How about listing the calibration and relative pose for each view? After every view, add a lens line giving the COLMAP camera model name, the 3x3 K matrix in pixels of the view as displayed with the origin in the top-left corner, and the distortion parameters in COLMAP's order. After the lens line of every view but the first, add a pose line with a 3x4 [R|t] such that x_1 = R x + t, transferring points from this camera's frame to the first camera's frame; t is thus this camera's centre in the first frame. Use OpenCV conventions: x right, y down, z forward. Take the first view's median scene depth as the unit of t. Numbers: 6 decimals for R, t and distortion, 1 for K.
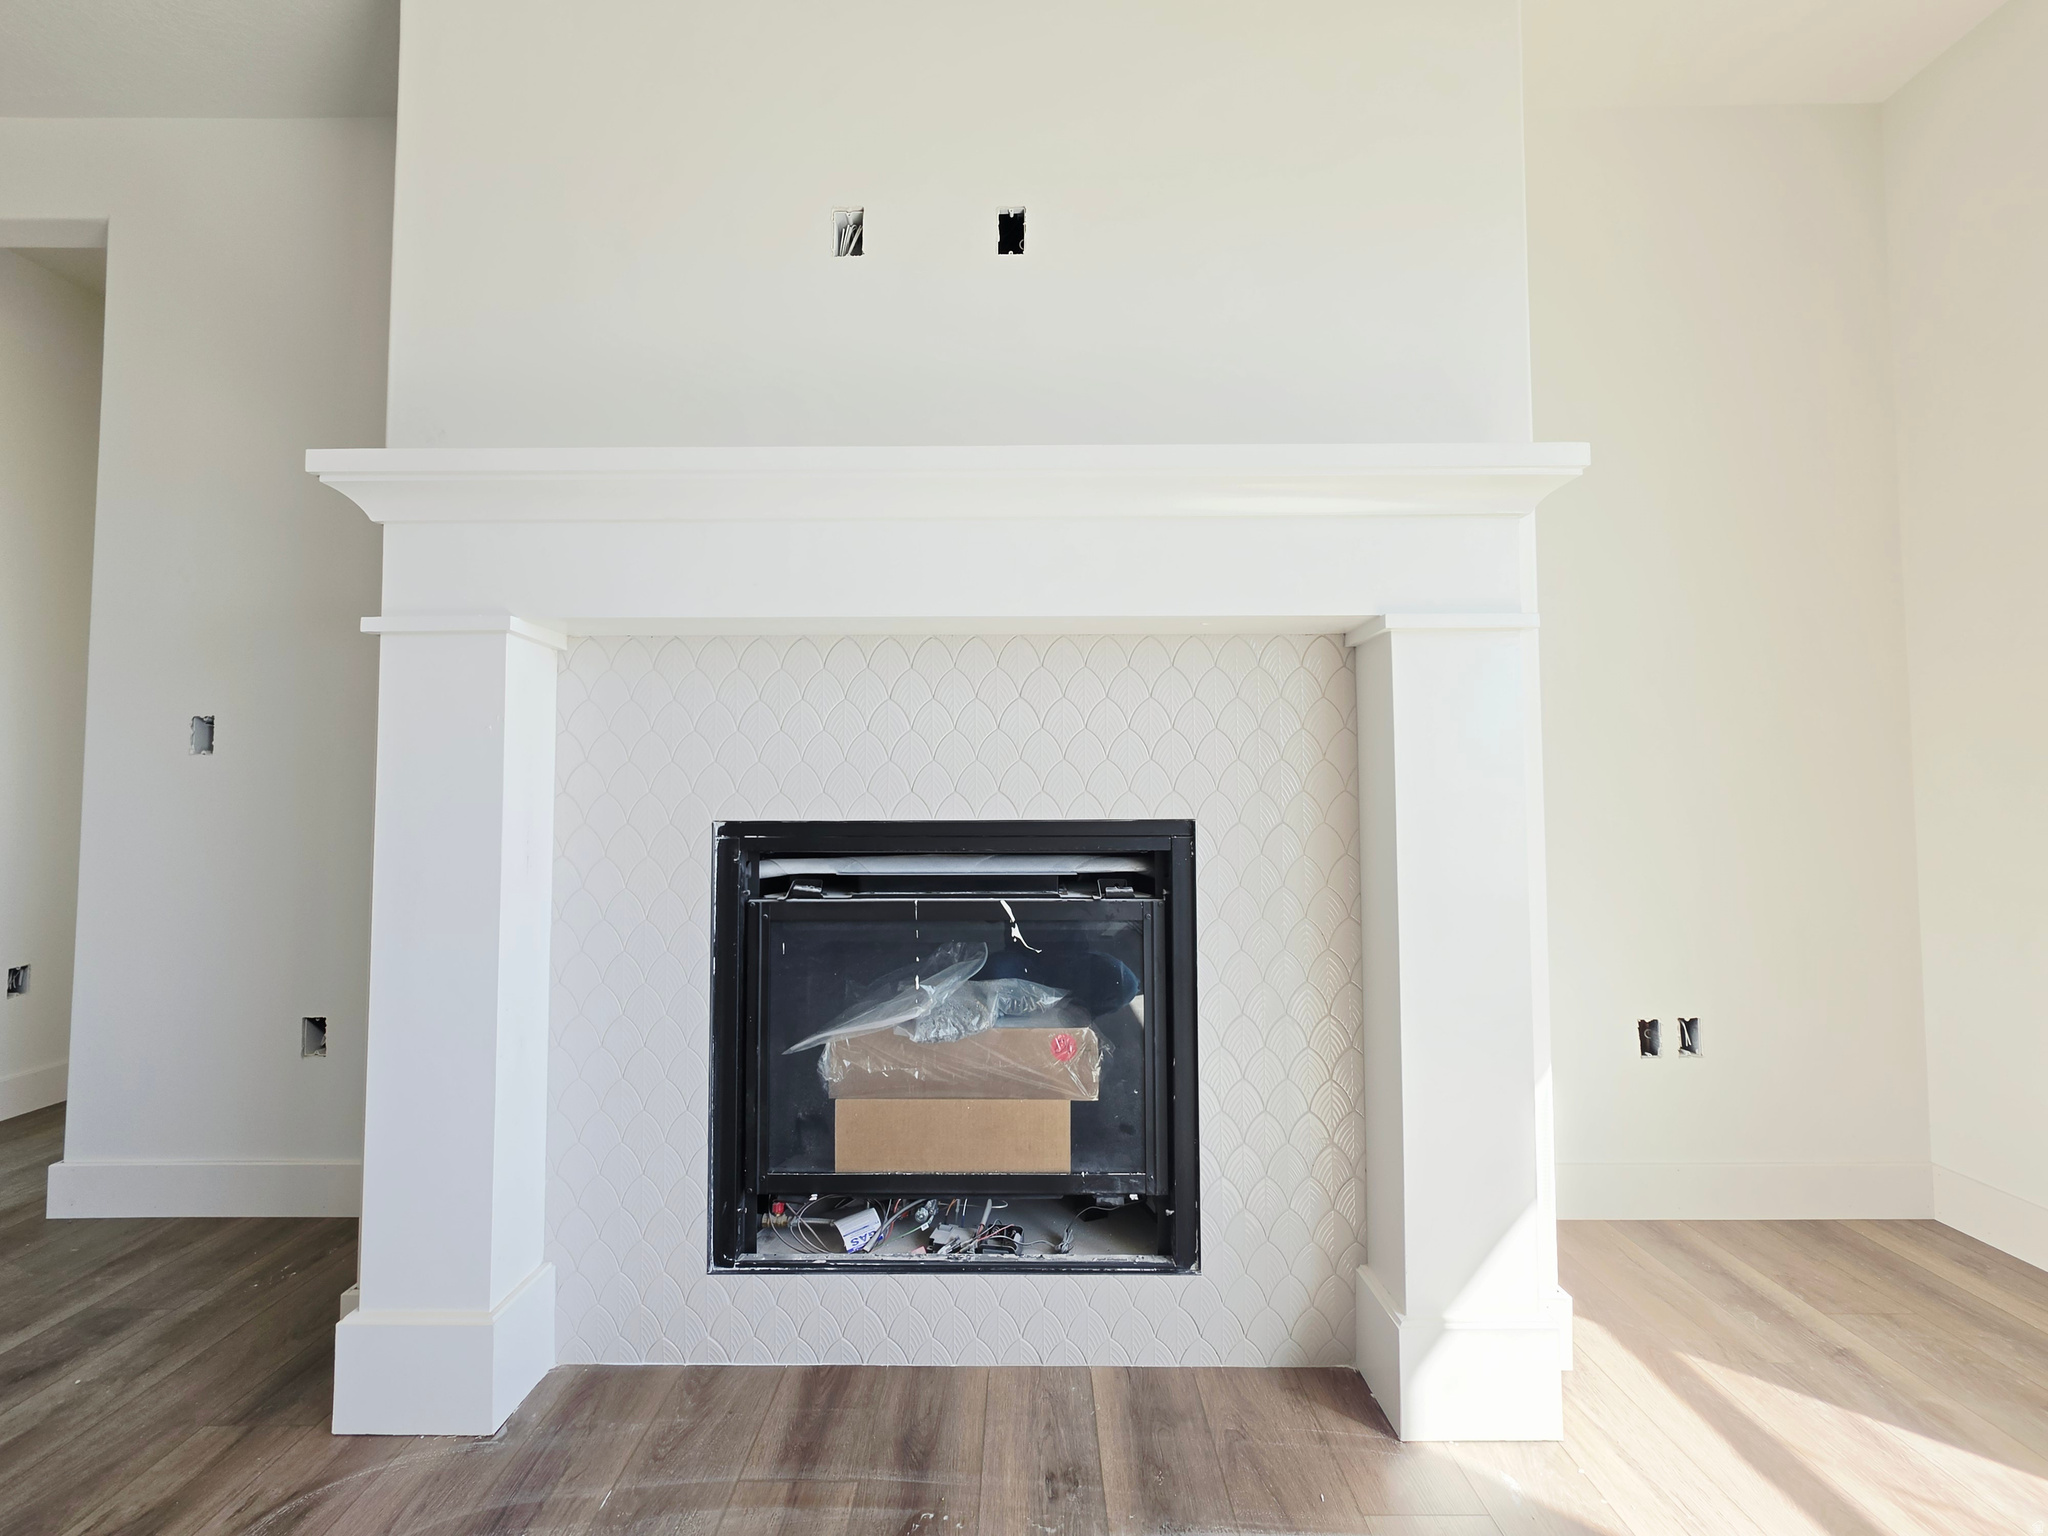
lens RADIAL K [[818.2, 0, 1023.0], [0, 818.2, 772.5], [0, 0, 1]] dist [-0.007470, 0.002658]
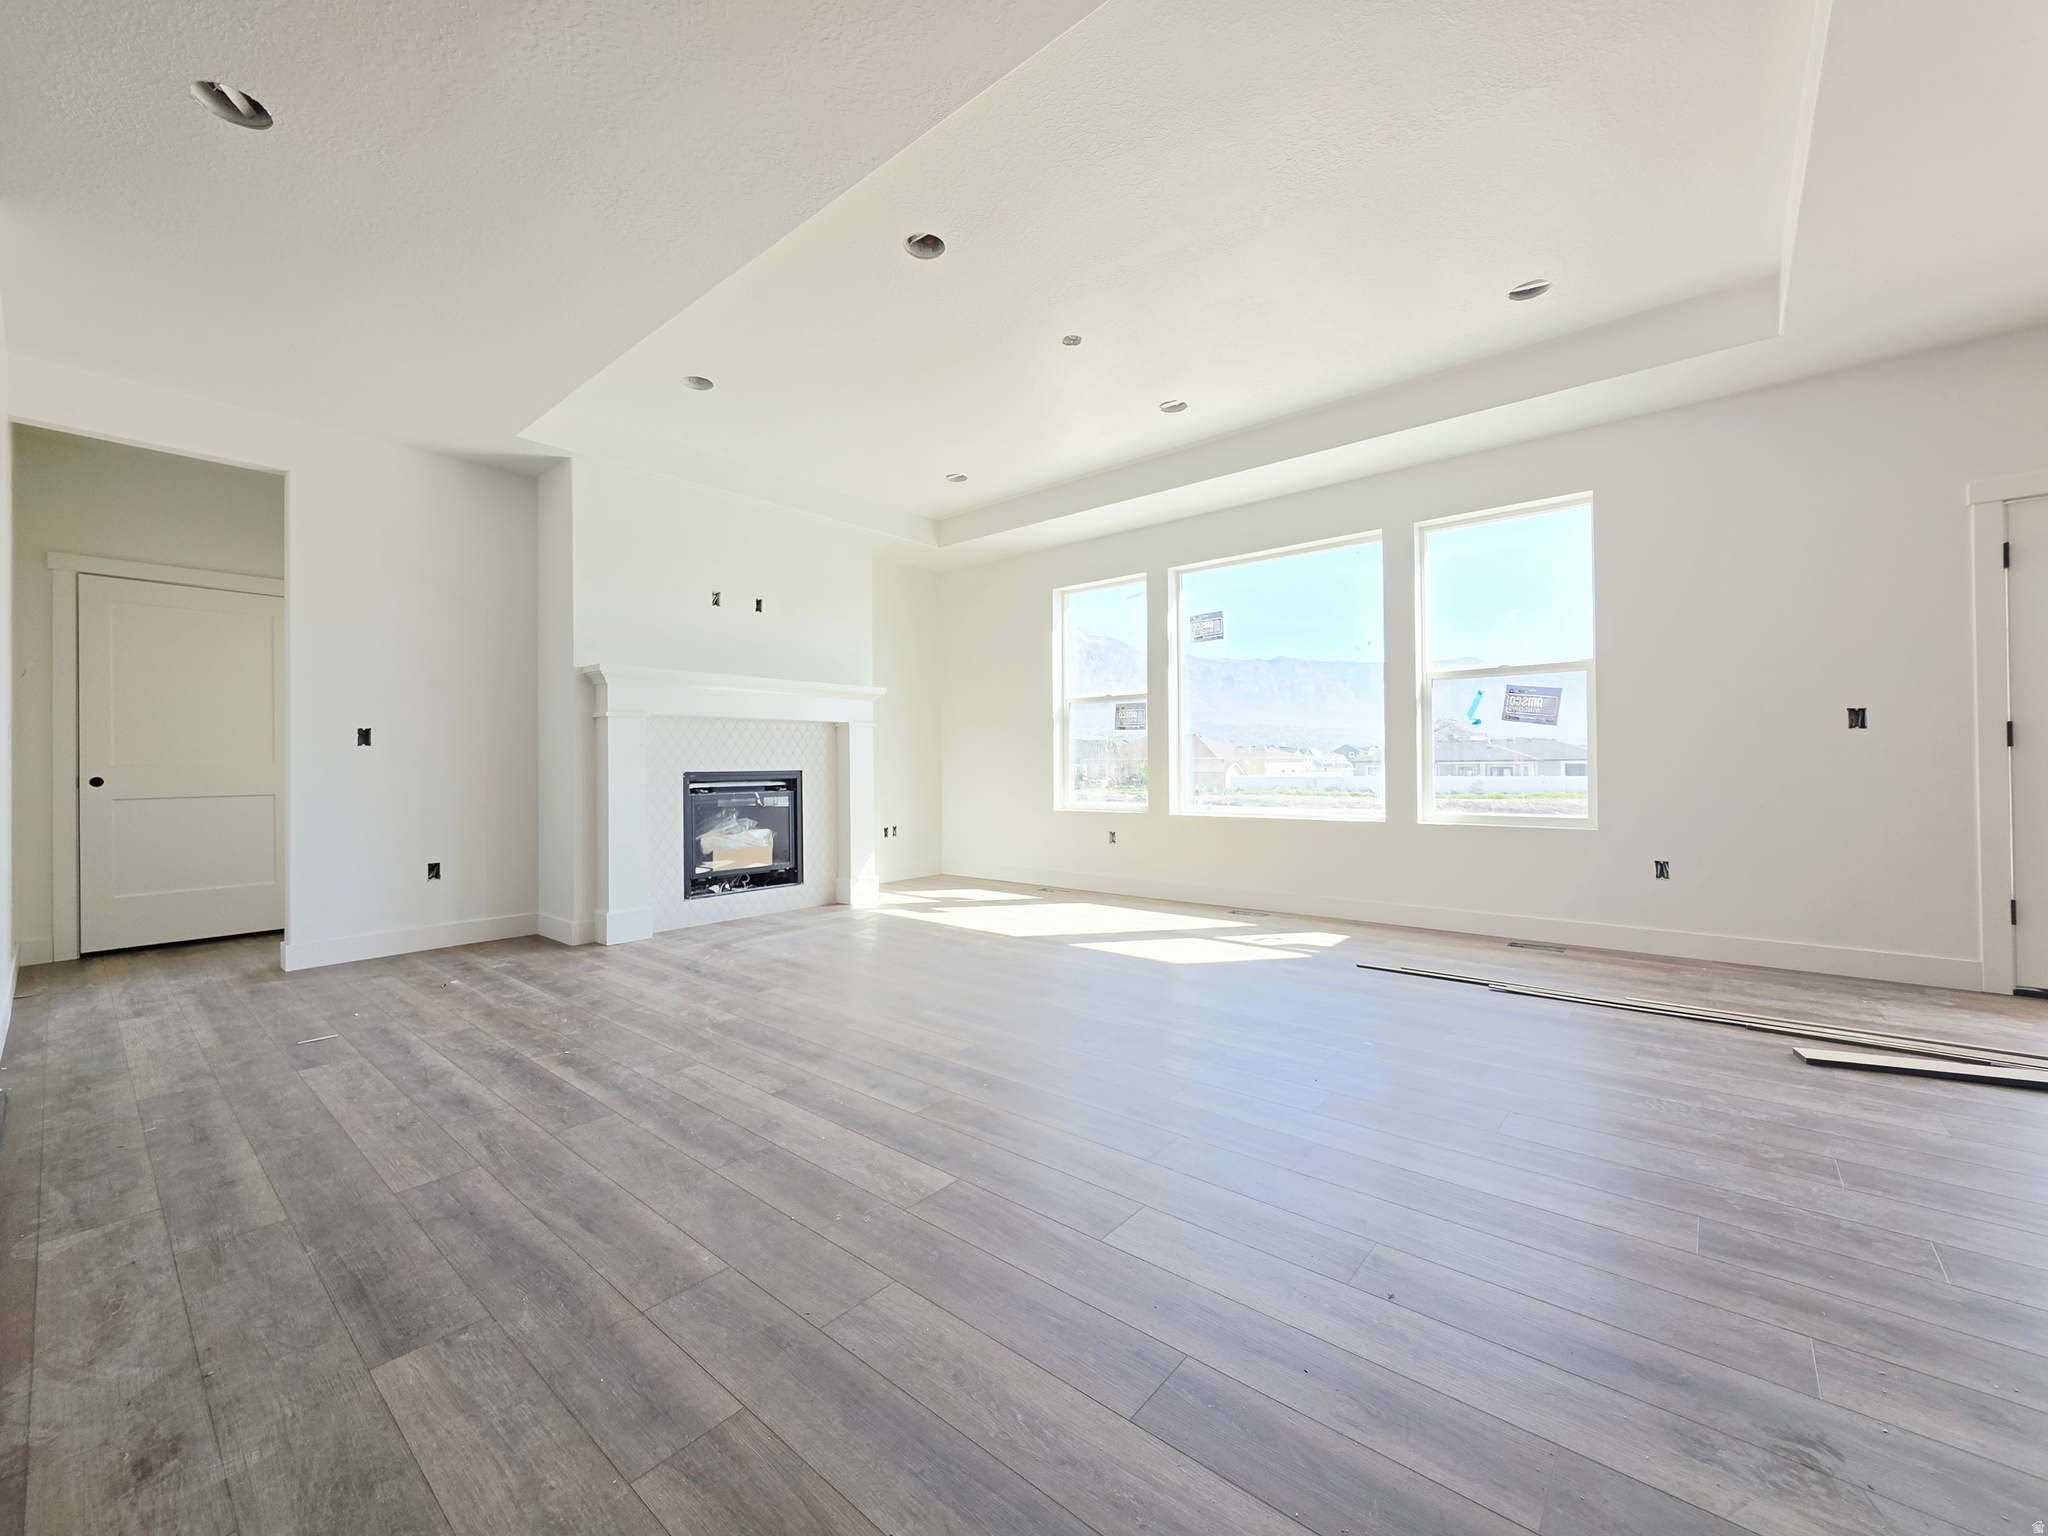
lens RADIAL K [[818.2, 0, 1016.6], [0, 818.2, 758.5], [0, 0, 1]] dist [-0.007470, 0.002658]
pose [[0.648667, -0.002605, 0.761068, -2.046415], [-0.029247, 0.999170, 0.028347, -0.133168], [-0.760510, -0.040647, 0.648053, -2.239209]]
